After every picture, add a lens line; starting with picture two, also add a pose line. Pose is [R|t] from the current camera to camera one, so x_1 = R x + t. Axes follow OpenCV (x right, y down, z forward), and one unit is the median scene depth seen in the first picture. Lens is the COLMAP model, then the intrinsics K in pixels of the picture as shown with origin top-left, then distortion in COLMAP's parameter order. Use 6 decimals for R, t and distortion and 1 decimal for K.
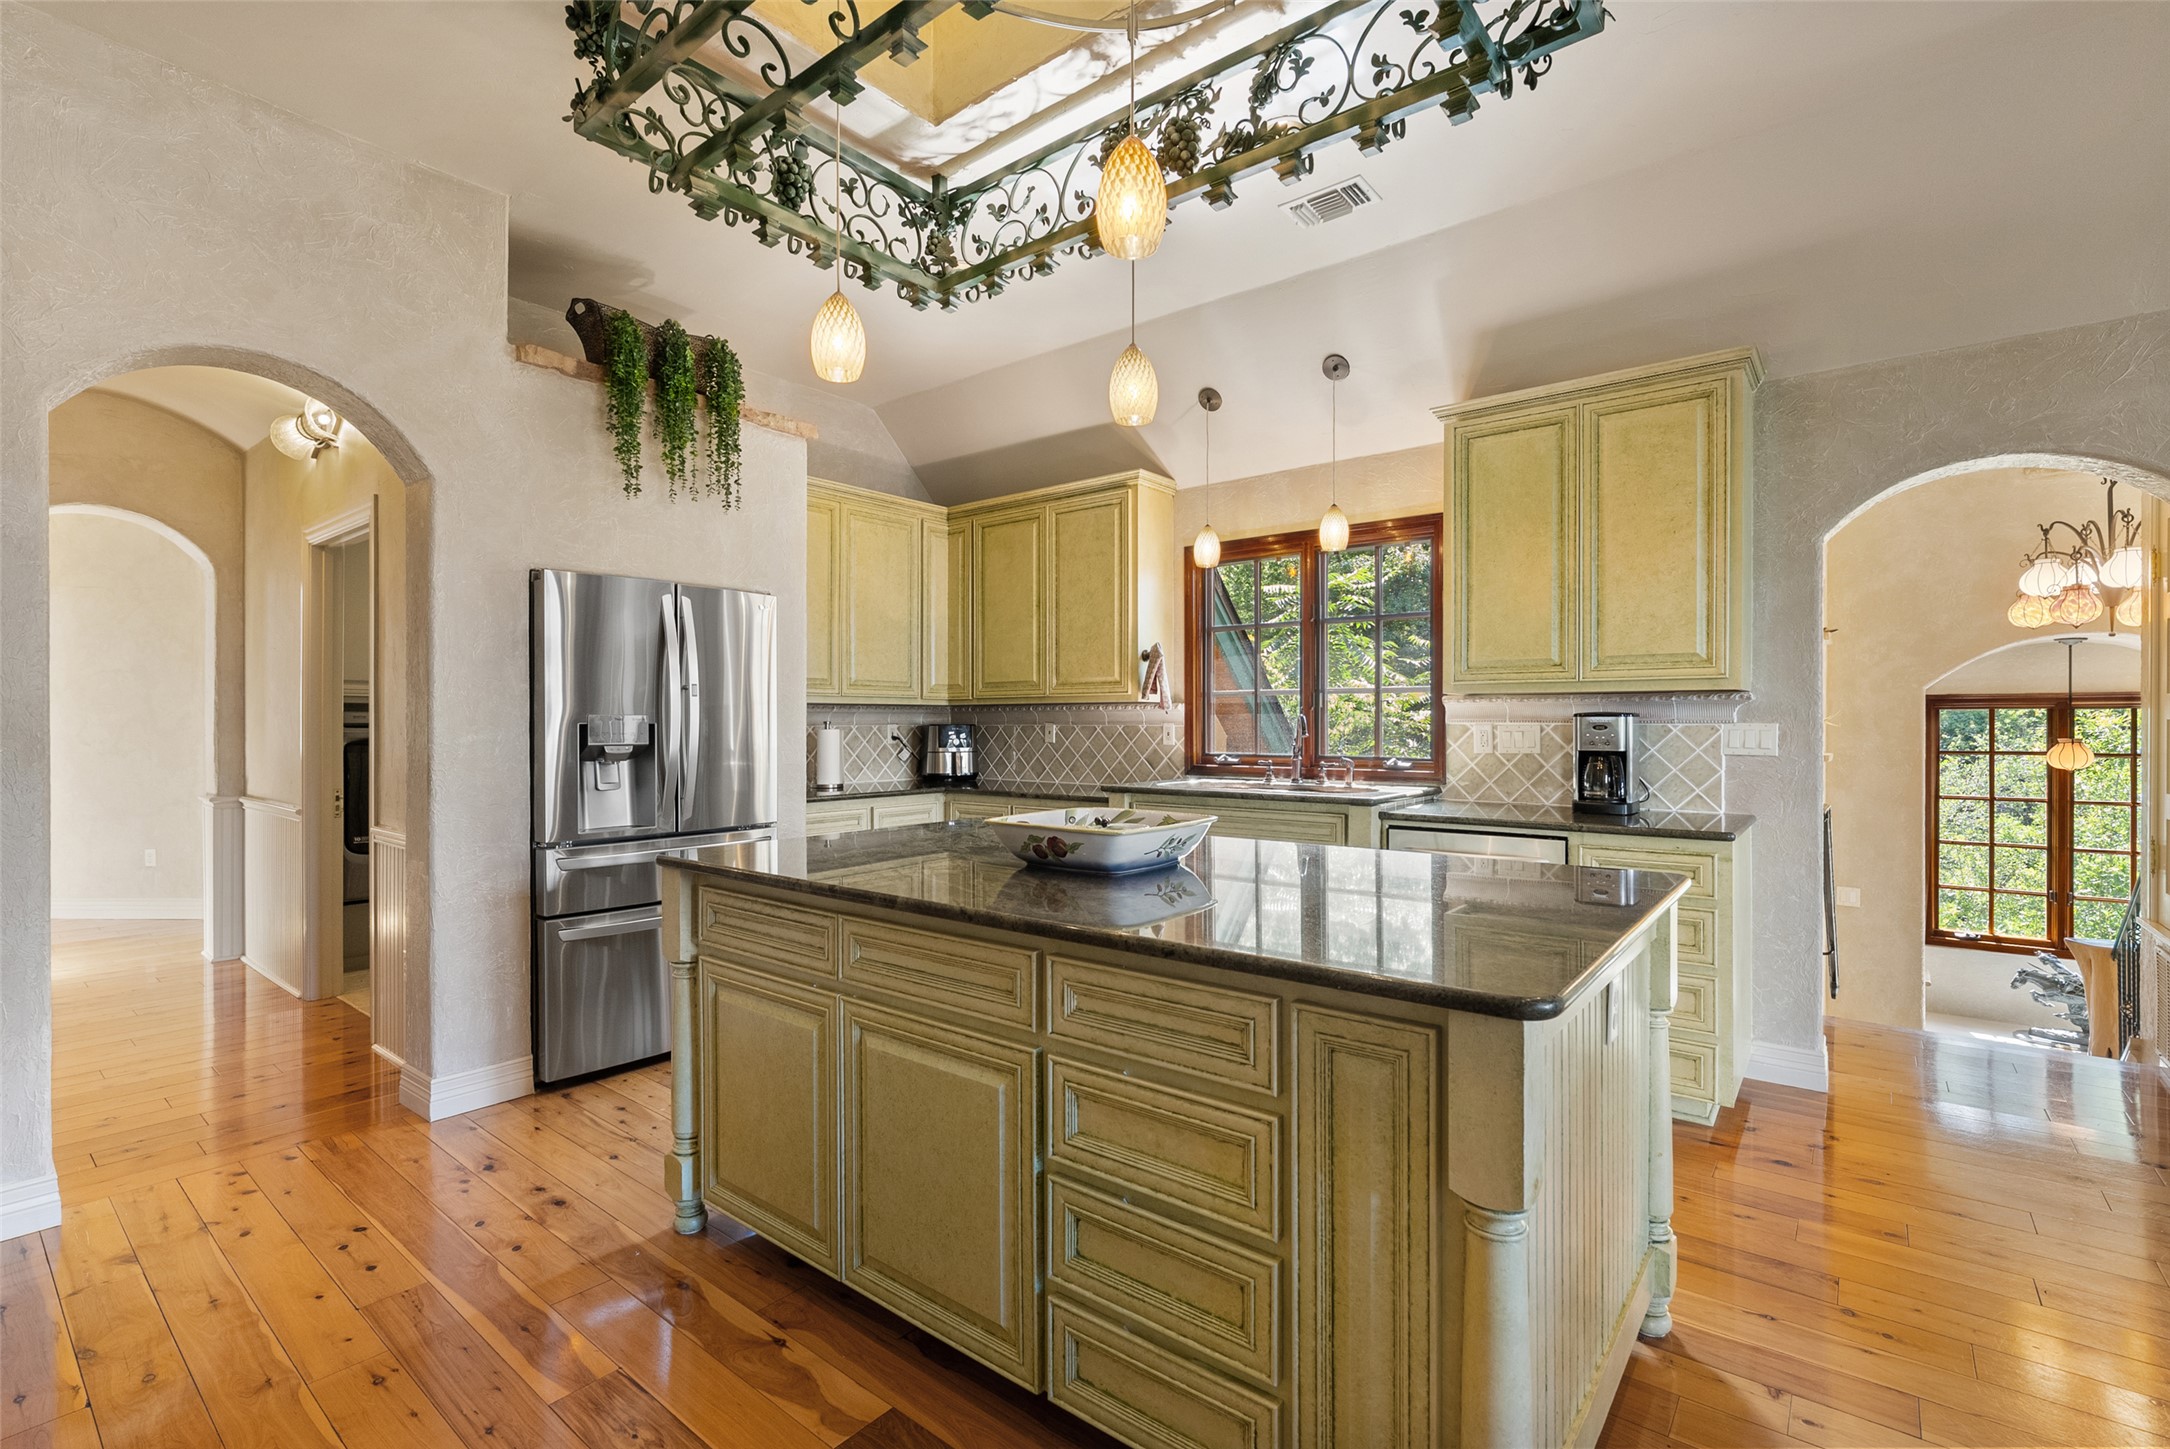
lens RADIAL K [[972.5, 0, 1098.2], [0, 972.5, 730.5], [0, 0, 1]] dist [-0.017524, 0.000331]
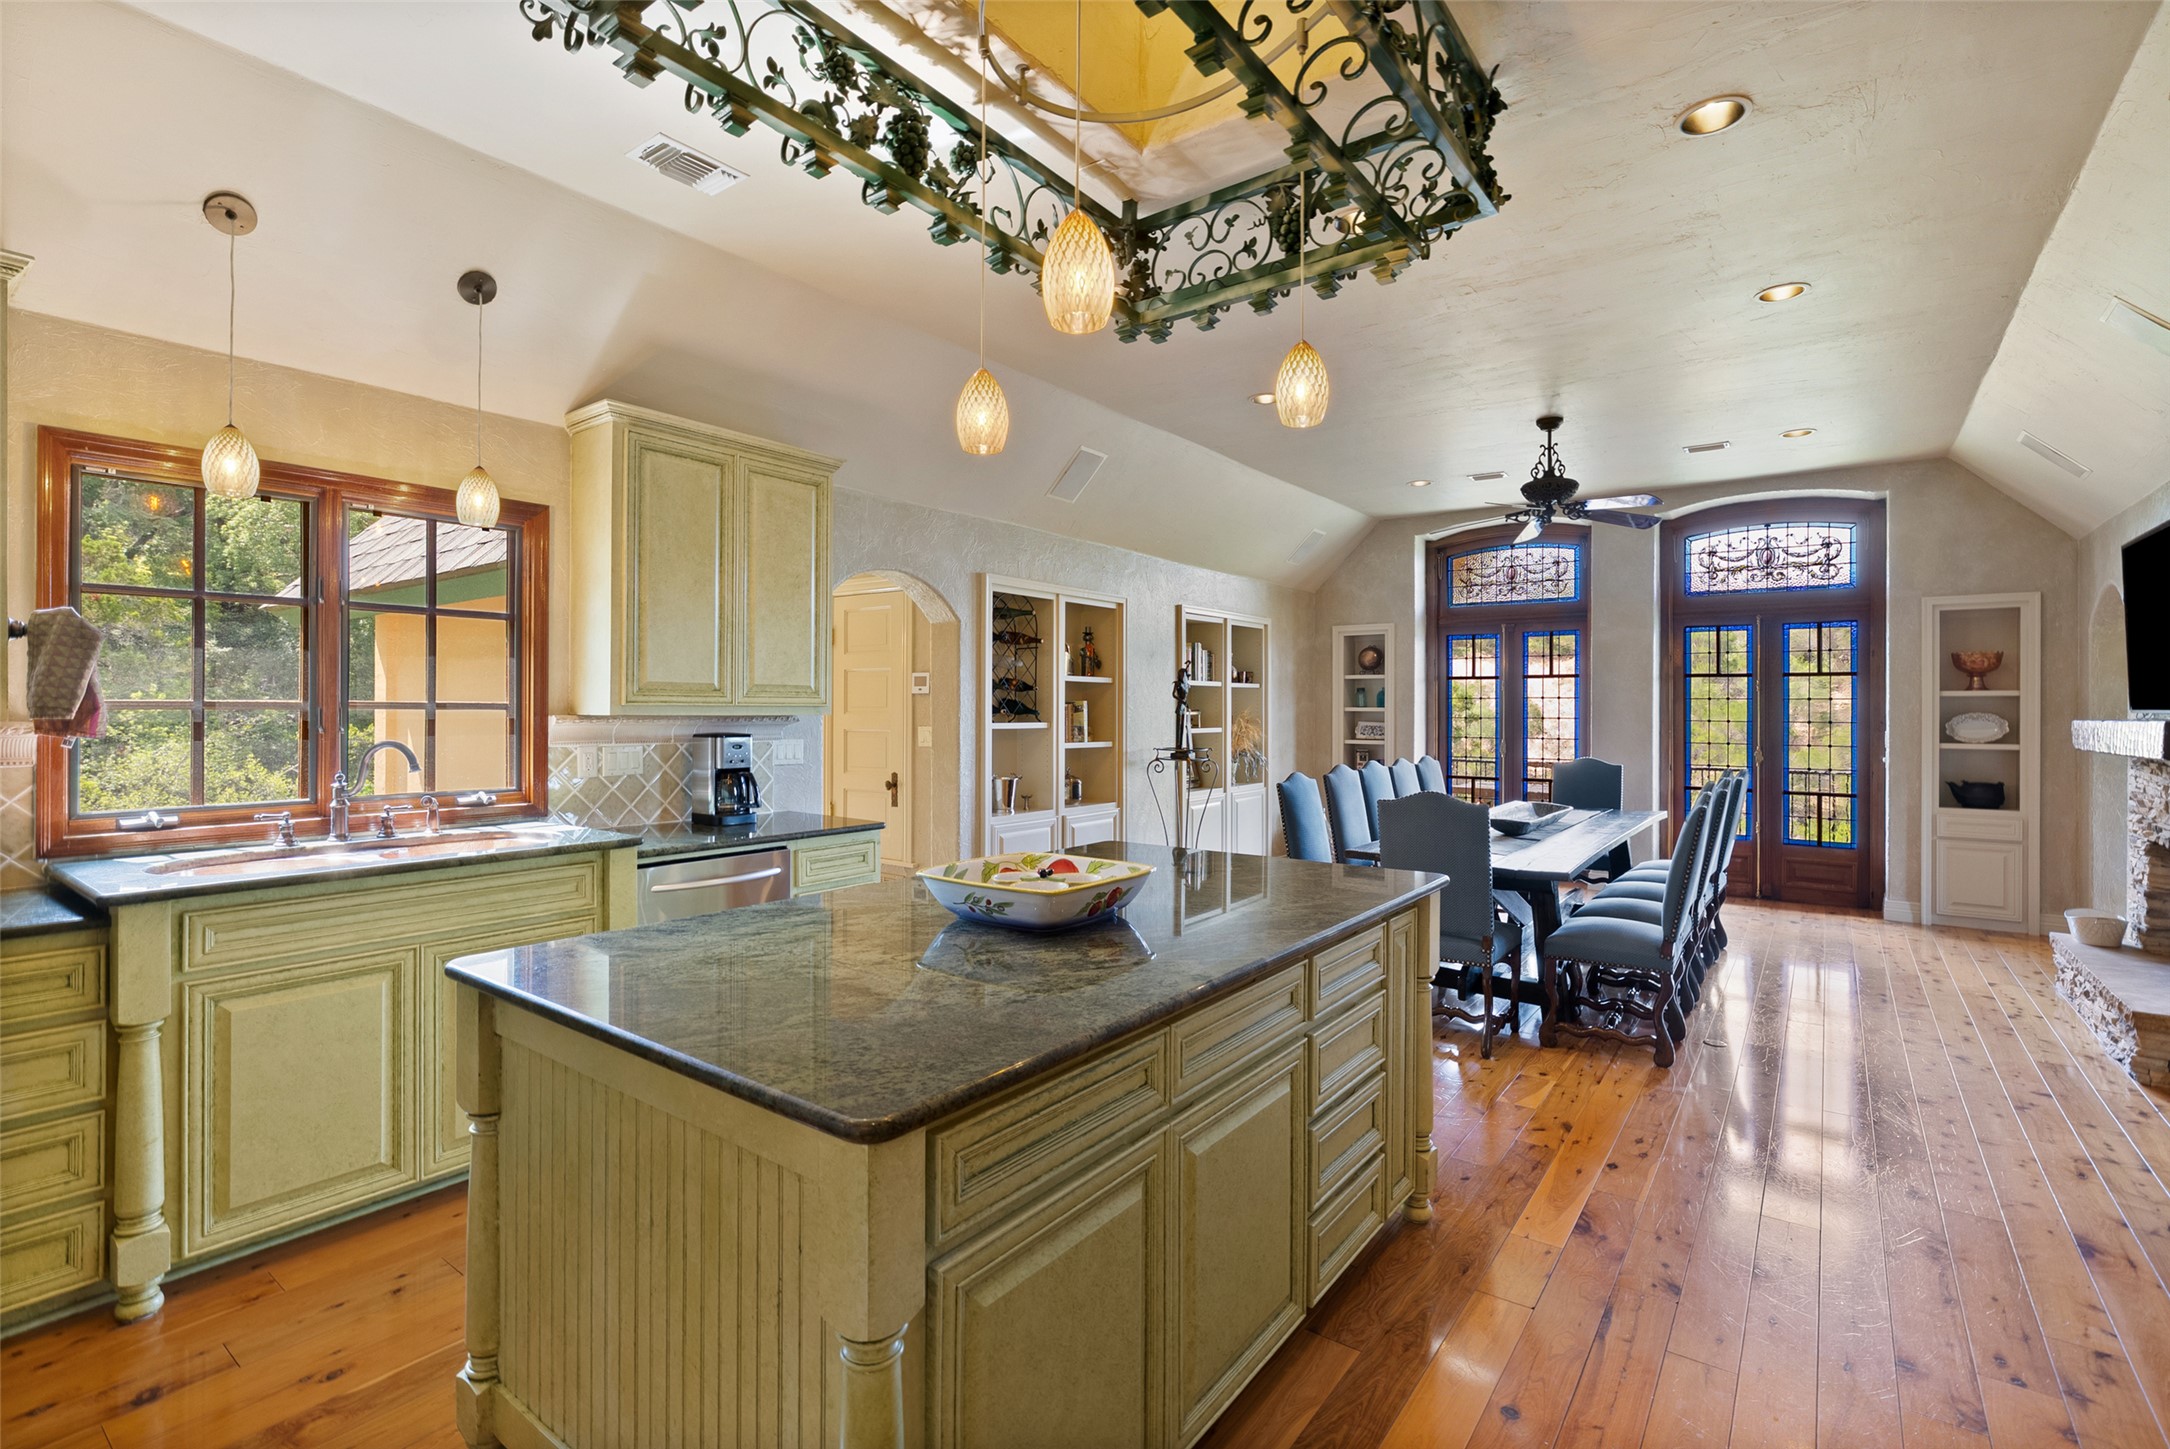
lens RADIAL K [[972.5, 0, 1099.2], [0, 972.5, 707.3], [0, 0, 1]] dist [-0.017524, 0.000331]
pose [[-0.036356, 0.005568, 0.999323, -0.631629], [0.006654, 0.999964, -0.005330, -0.041049], [-0.999317, 0.006456, -0.036392, 0.637253]]
